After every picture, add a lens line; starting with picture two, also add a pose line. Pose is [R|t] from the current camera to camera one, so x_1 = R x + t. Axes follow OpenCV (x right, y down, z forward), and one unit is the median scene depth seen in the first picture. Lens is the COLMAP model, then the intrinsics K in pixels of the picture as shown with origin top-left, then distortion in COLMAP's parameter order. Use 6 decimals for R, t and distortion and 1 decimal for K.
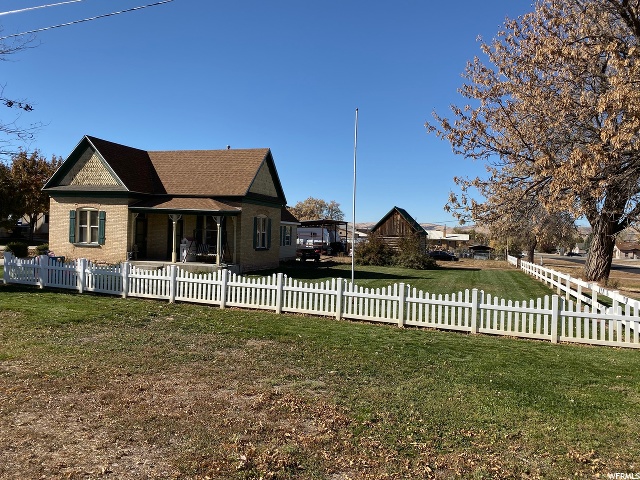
lens RADIAL K [[485.5, 0, 320.0], [0, 485.5, 240.0], [0, 0, 1]] dist [-0.003125, 0.077636]
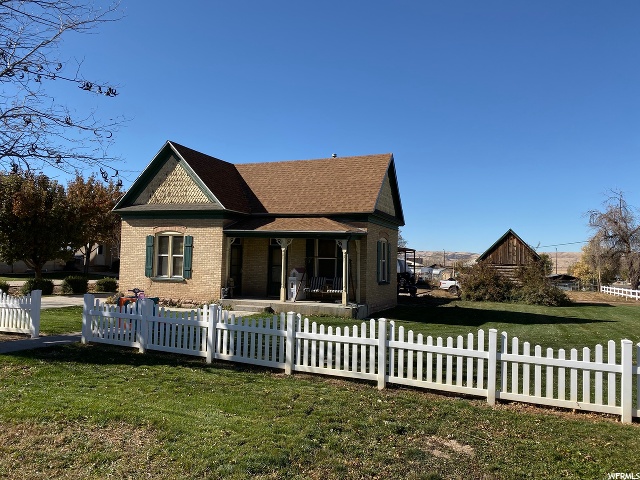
lens RADIAL K [[480.2, 0, 320.0], [0, 480.2, 240.0], [0, 0, 1]] dist [0.081828, -0.002466]
pose [[0.997753, -0.012068, -0.065900, -0.185176], [0.007928, 0.998000, -0.062718, -0.001997], [0.066525, 0.062055, 0.995853, 0.240151]]
